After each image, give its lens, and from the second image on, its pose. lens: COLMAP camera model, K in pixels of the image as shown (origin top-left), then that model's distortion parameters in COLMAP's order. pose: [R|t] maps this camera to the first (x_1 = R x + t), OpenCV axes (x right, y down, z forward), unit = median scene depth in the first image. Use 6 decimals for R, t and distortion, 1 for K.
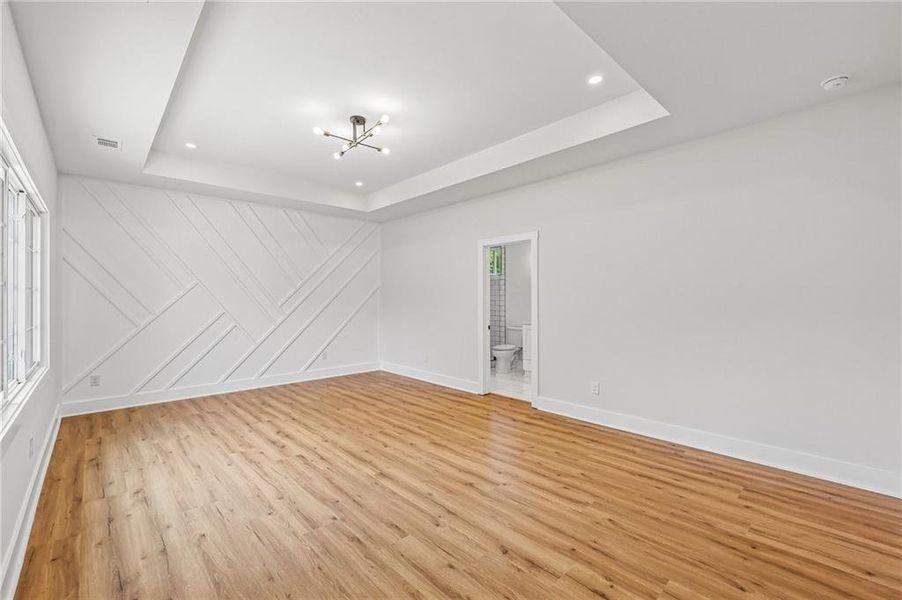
lens RADIAL K [[395.2, 0, 456.3], [0, 395.2, 298.6], [0, 0, 1]] dist [0.000763, -0.000133]
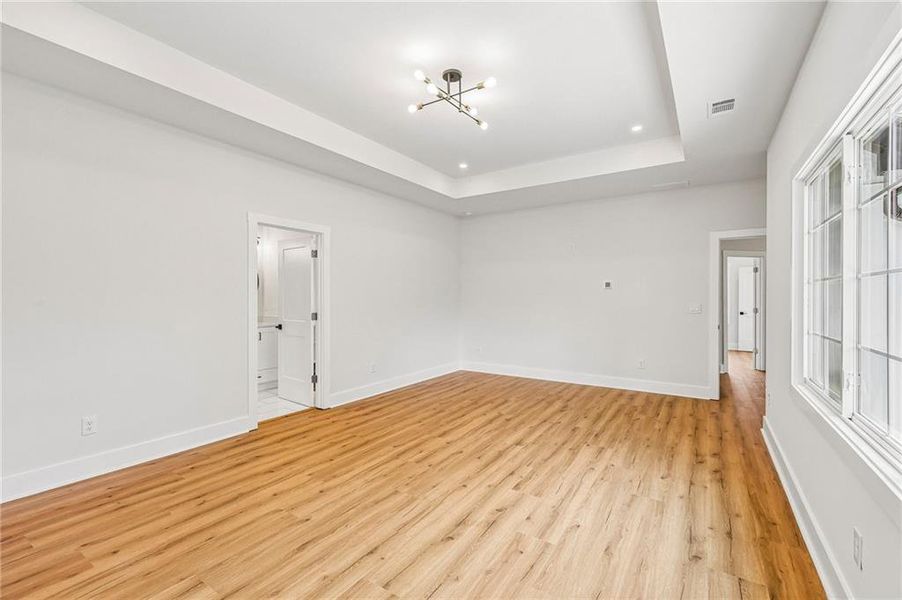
lens RADIAL K [[395.2, 0, 456.3], [0, 395.2, 298.6], [0, 0, 1]] dist [0.000763, -0.000133]
pose [[-0.257114, -0.001366, 0.966380, -1.111587], [-0.001337, 0.999999, 0.001058, 0.008757], [-0.966380, -0.001020, -0.257116, 1.286863]]
